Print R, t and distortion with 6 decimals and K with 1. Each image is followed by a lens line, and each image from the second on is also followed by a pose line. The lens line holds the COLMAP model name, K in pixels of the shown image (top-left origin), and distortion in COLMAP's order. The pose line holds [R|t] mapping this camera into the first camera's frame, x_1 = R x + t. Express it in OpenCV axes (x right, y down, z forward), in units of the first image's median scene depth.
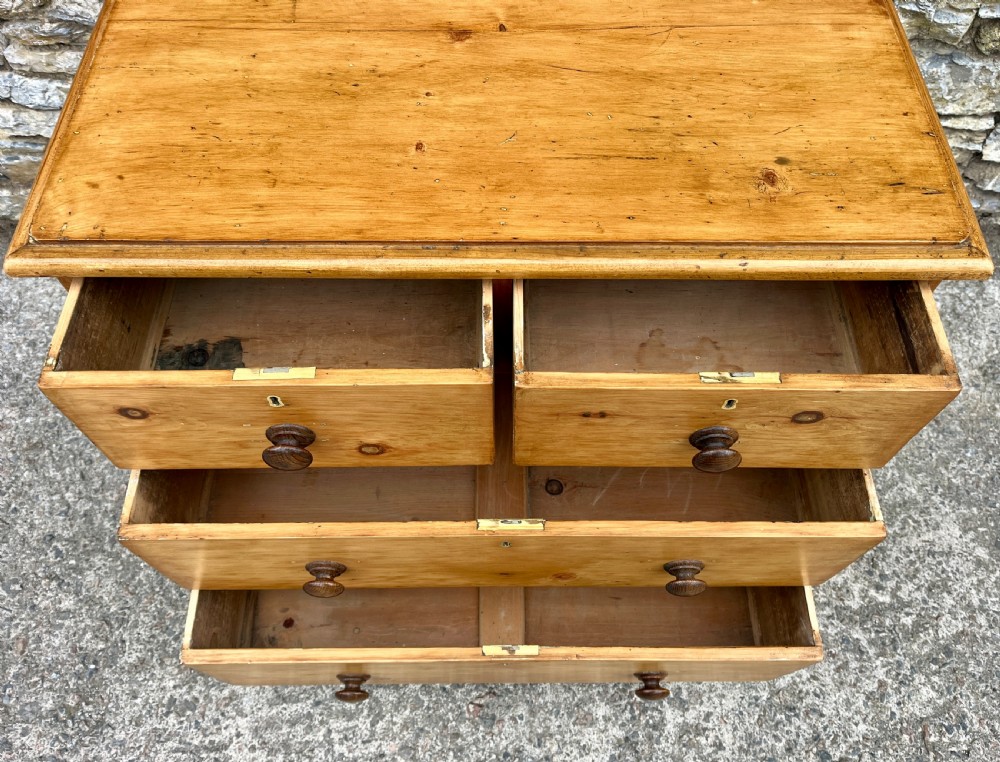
lens RADIAL K [[772.6, 0, 504.7], [0, 772.6, 389.2], [0, 0, 1]] dist [0.071163, -0.102142]
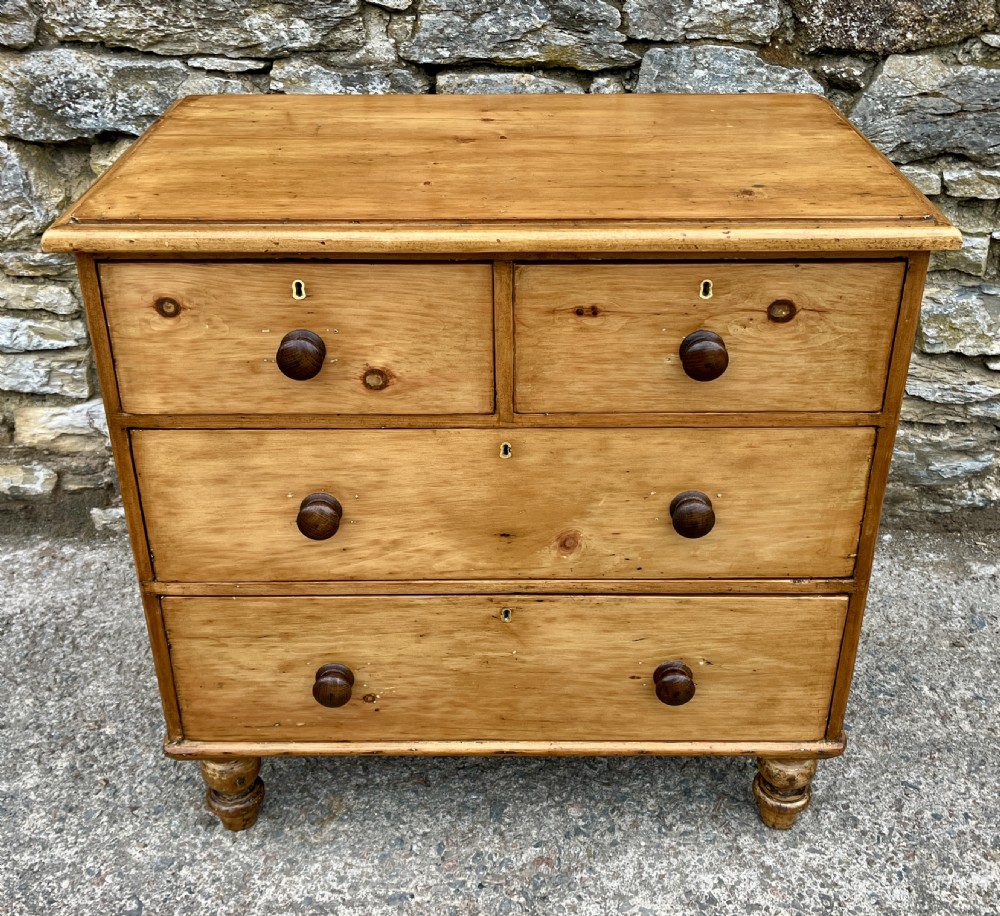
lens RADIAL K [[1153.3, 0, 497.9], [0, 1153.3, 436.1], [0, 0, 1]] dist [0.022557, 0.000000]
pose [[0.999931, -0.005552, -0.010369, 0.002832], [-0.000646, 0.854343, -0.519709, 0.493591], [0.011744, 0.519679, 0.854281, -0.121204]]
